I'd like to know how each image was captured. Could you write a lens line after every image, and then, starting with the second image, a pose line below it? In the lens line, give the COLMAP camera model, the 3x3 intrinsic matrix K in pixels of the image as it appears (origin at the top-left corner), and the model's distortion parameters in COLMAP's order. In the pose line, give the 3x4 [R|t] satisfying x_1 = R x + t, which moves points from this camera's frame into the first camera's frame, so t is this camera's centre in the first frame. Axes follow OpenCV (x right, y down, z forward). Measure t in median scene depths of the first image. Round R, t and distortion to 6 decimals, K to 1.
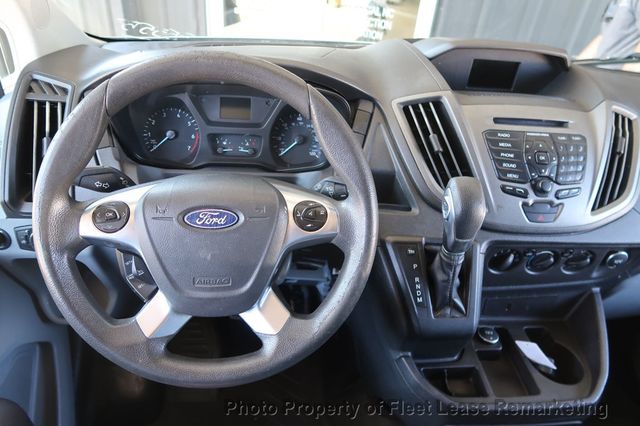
lens RADIAL K [[442.8, 0, 320.6], [0, 442.8, 208.9], [0, 0, 1]] dist [-0.030691, 0.008865]
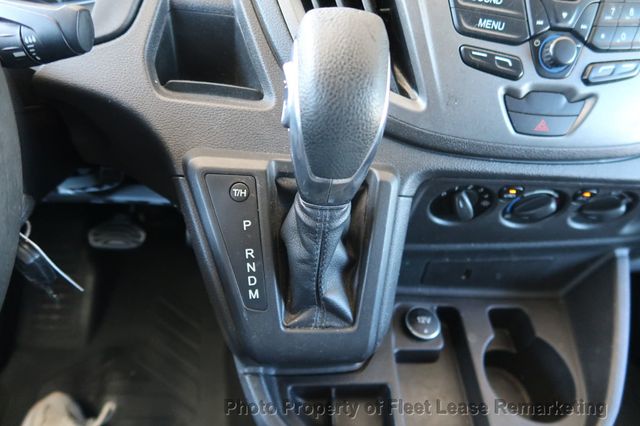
lens RADIAL K [[442.8, 0, 317.9], [0, 442.8, 214.6], [0, 0, 1]] dist [-0.030691, 0.008865]
pose [[0.999232, 0.035635, -0.016274, 0.276864], [-0.030088, 0.964136, 0.263699, -0.003891], [0.025087, -0.263007, 0.964468, 0.525410]]
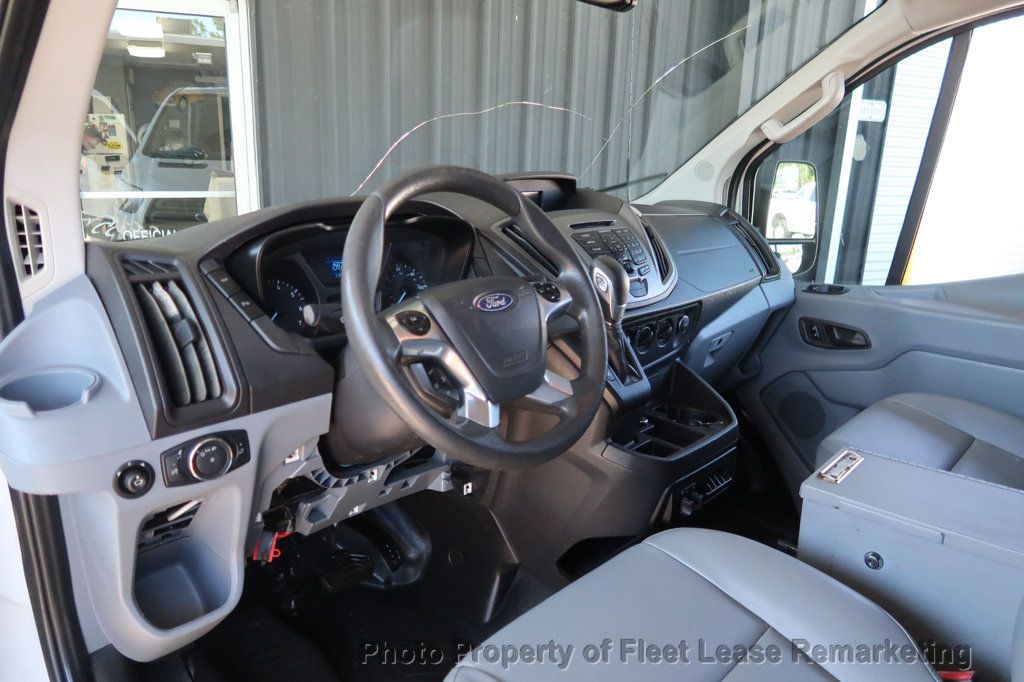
lens RADIAL K [[708.5, 0, 511.5], [0, 708.5, 344.7], [0, 0, 1]] dist [-0.030691, 0.008865]
pose [[0.756059, -0.243183, 0.607648, -0.924452], [0.396530, 0.908818, -0.129666, 0.254751], [-0.520709, 0.338986, 0.783550, -0.242230]]
